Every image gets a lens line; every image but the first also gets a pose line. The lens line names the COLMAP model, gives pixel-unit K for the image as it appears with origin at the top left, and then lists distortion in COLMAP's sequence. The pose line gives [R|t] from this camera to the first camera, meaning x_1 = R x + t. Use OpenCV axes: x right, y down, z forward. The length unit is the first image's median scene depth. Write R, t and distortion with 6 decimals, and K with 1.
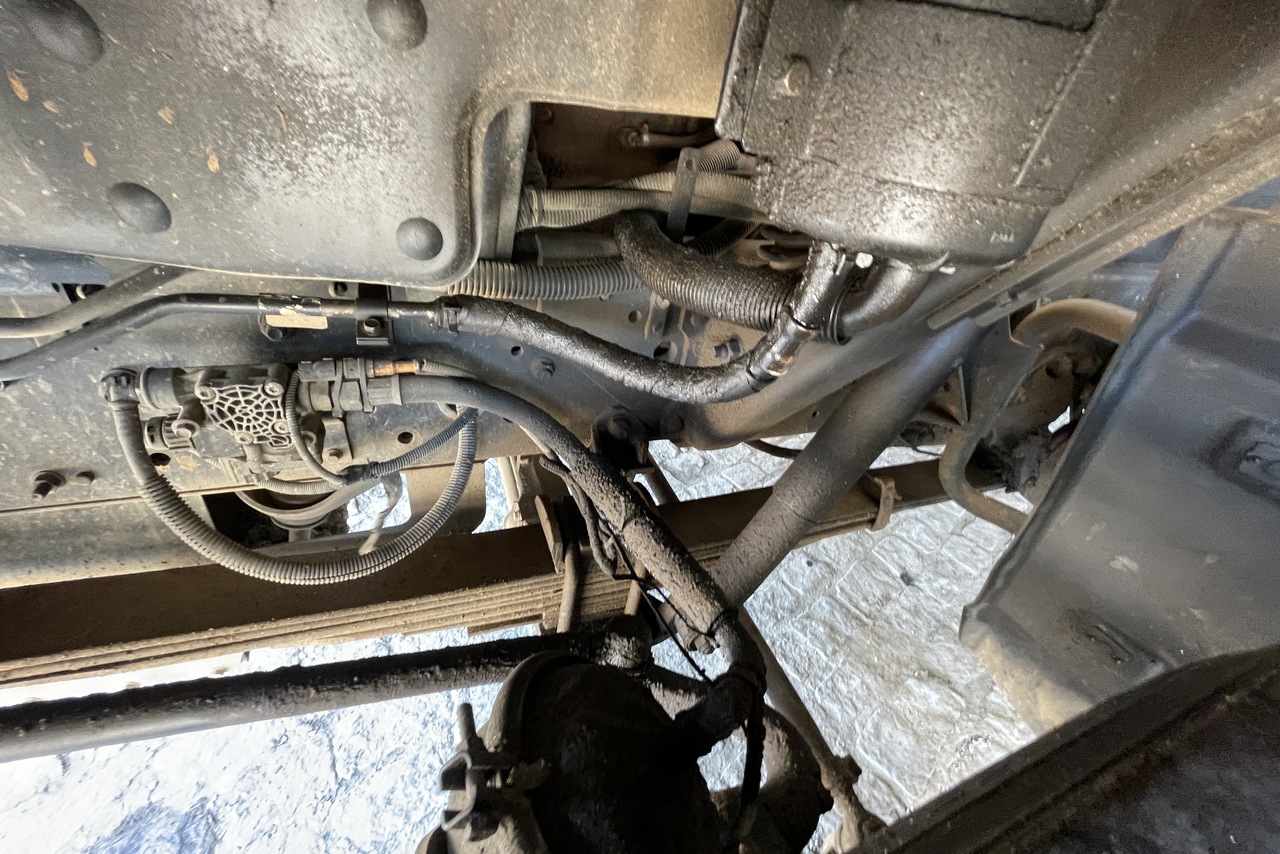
lens RADIAL K [[518.6, 0, 640.0], [0, 518.6, 427.0], [0, 0, 1]] dist [-0.001914, 0.000018]
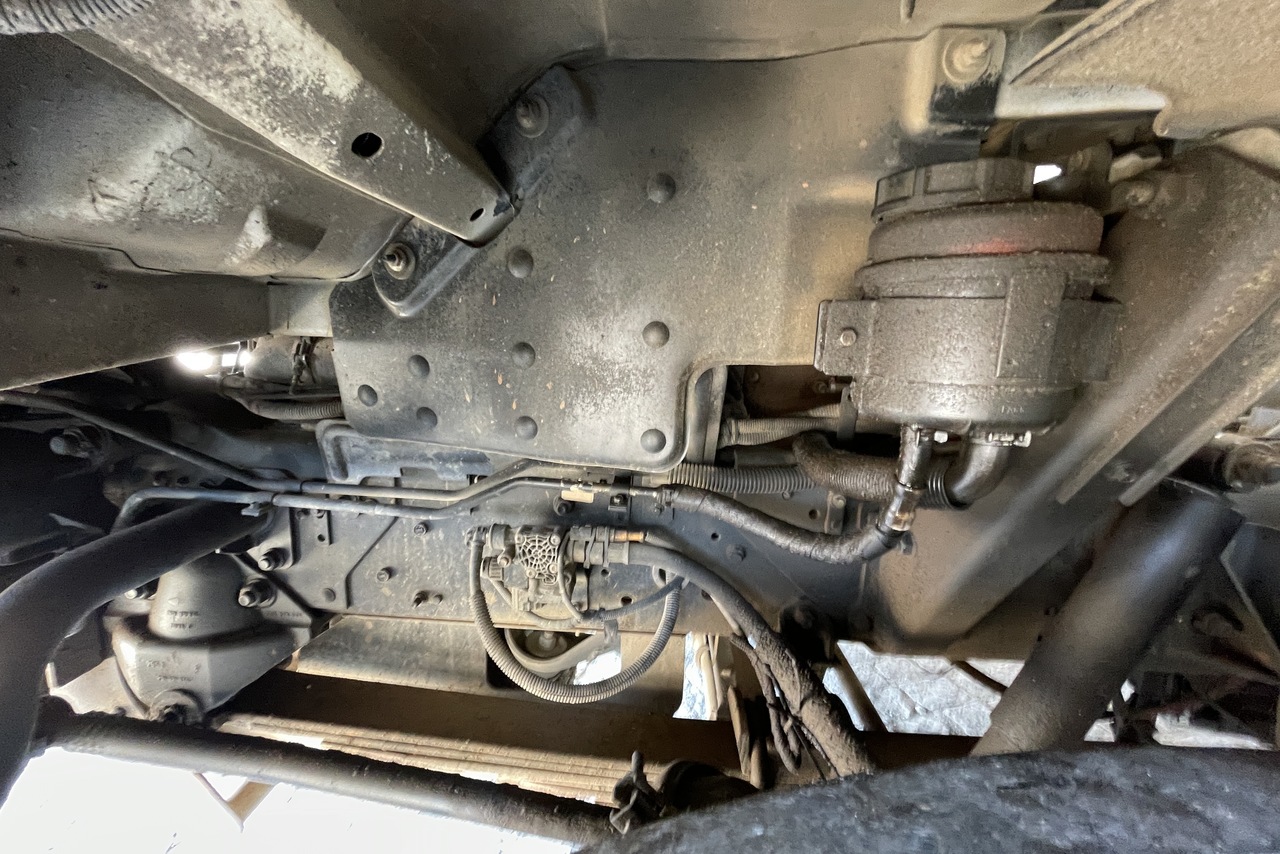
lens RADIAL K [[518.6, 0, 640.0], [0, 518.6, 427.0], [0, 0, 1]] dist [-0.001914, 0.000018]
pose [[0.912329, -0.046642, -0.406793, 0.167080], [-0.139868, 0.898231, -0.416675, 0.228153], [0.384829, 0.437042, 0.812958, -0.303722]]
